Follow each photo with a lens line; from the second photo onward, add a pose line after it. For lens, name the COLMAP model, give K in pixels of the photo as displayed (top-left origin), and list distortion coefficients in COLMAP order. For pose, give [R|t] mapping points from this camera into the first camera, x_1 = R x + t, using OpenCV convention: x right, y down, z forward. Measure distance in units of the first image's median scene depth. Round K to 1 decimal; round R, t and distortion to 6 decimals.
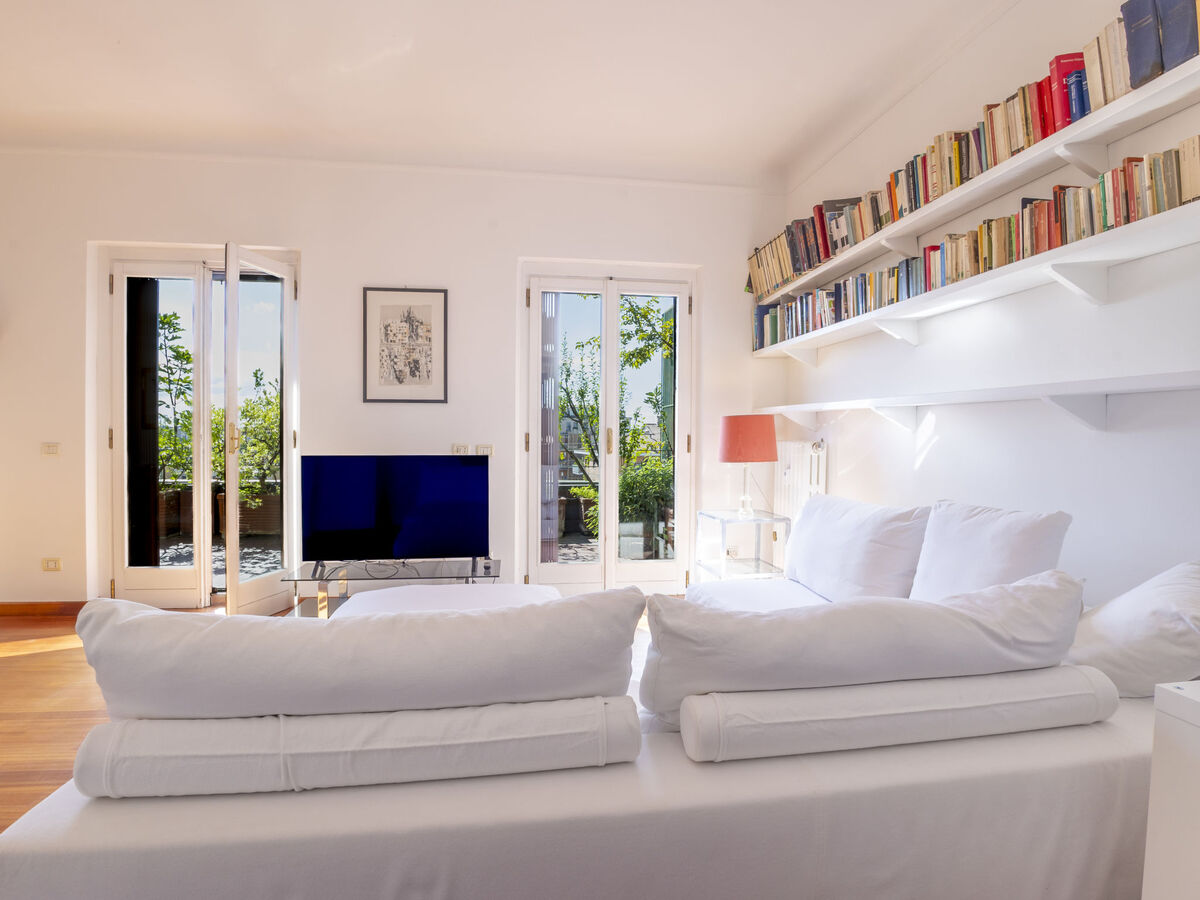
lens RADIAL K [[638.0, 0, 600.0], [0, 638.0, 450.0], [0, 0, 1]] dist [-0.025782, 0.000268]
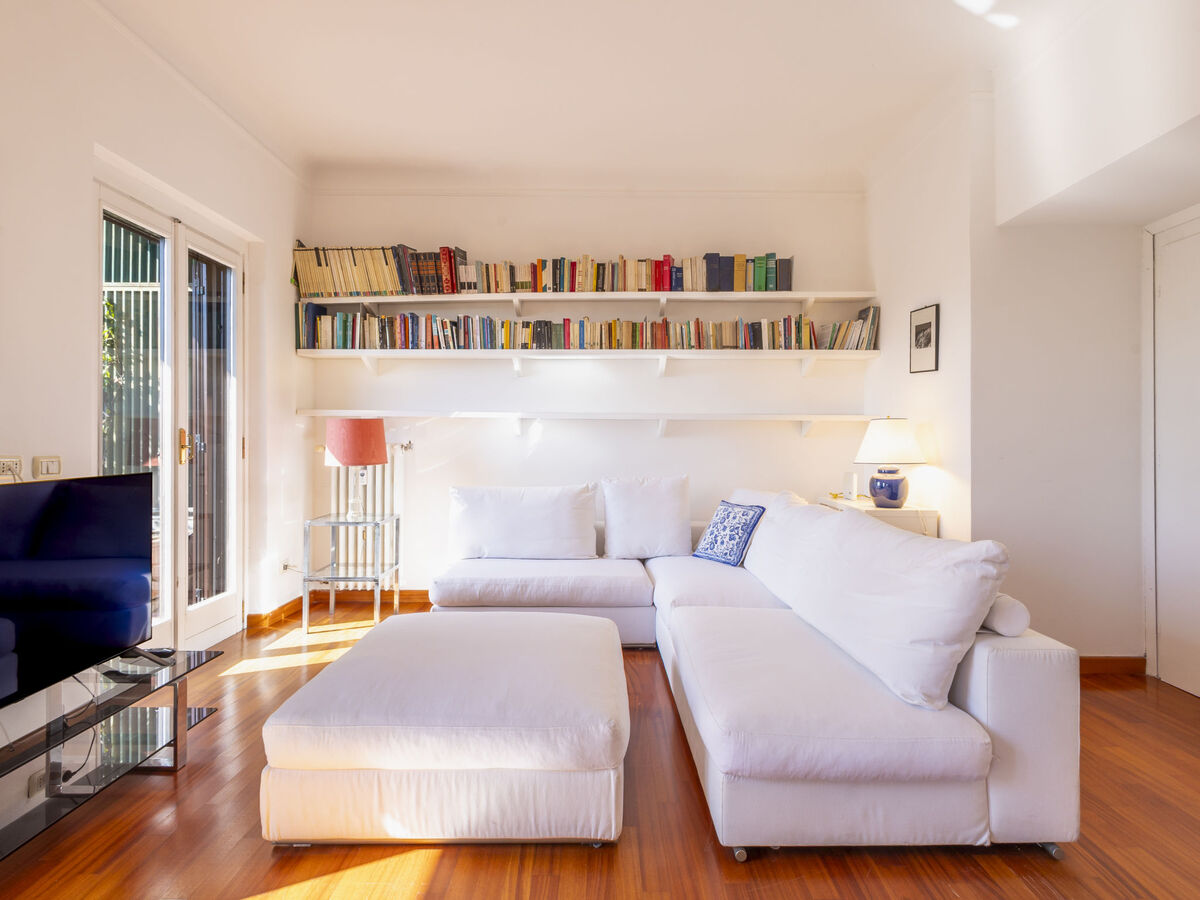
lens RADIAL K [[629.6, 0, 604.4], [0, 629.6, 444.5], [0, 0, 1]] dist [0.001178, 0.000270]
pose [[0.144122, -0.006846, 0.989536, -0.900533], [0.019140, 0.999808, 0.004130, -0.013185], [-0.989375, 0.018344, 0.144226, 0.612509]]
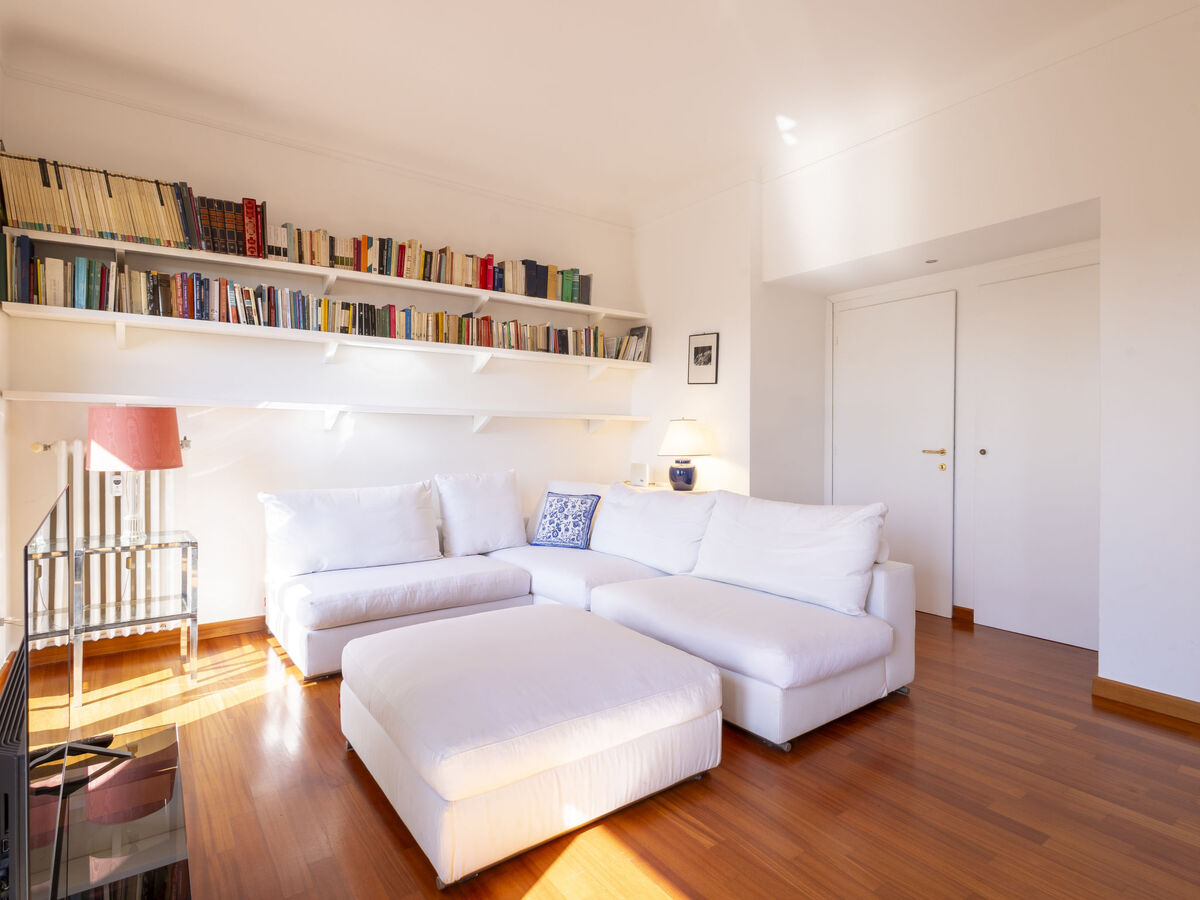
lens RADIAL K [[634.8, 0, 600.0], [0, 634.8, 450.0], [0, 0, 1]] dist [0.001819, 0.000585]
pose [[-0.467579, -0.020808, 0.883706, -0.887853], [0.014447, 0.999409, 0.031176, -0.024576], [-0.883833, 0.027344, -0.467003, 1.127762]]
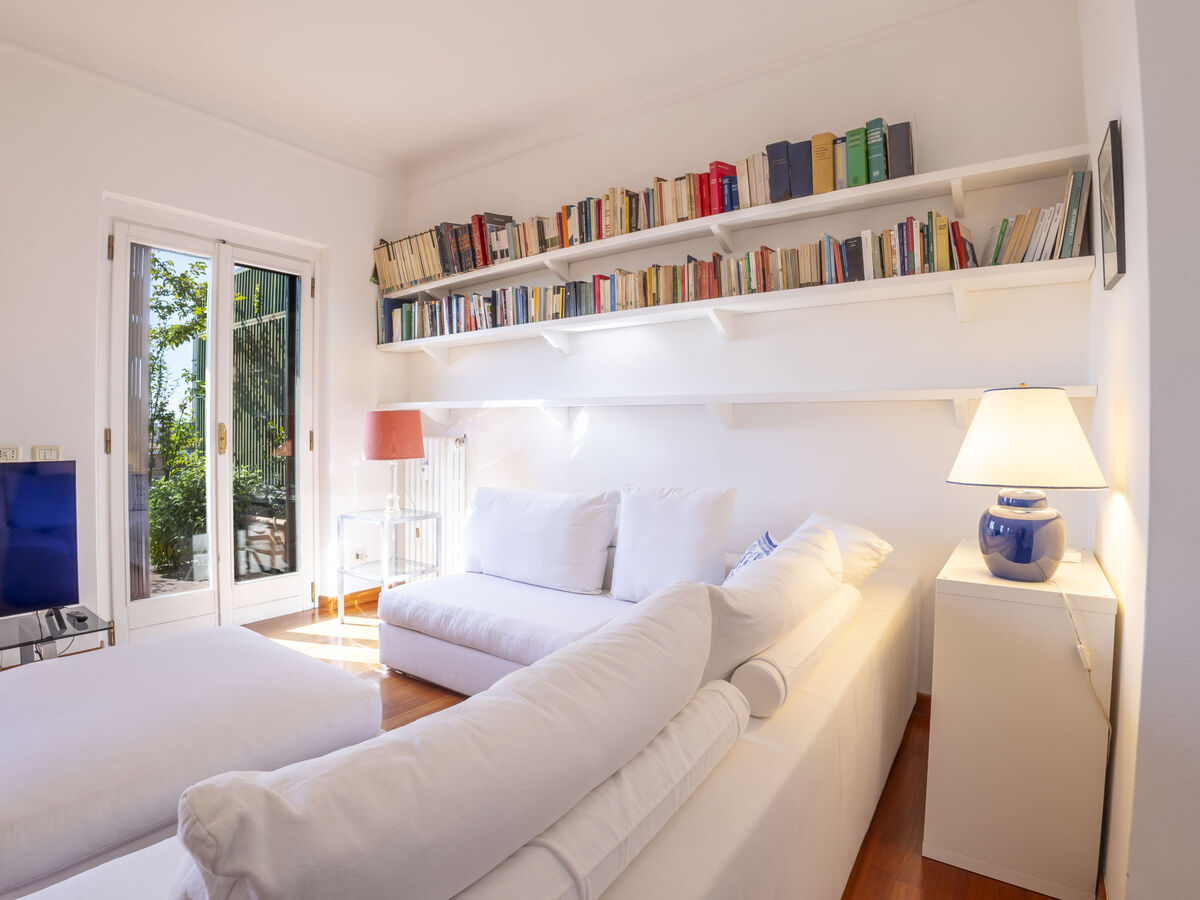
lens RADIAL K [[624.9, 0, 601.2], [0, 624.9, 441.9], [0, 0, 1]] dist [-0.081445, 0.001004]
pose [[0.692140, -0.011903, 0.721665, -0.295375], [0.014900, 0.999887, 0.002201, -0.006056], [-0.721610, 0.009229, 0.692238, 0.159511]]
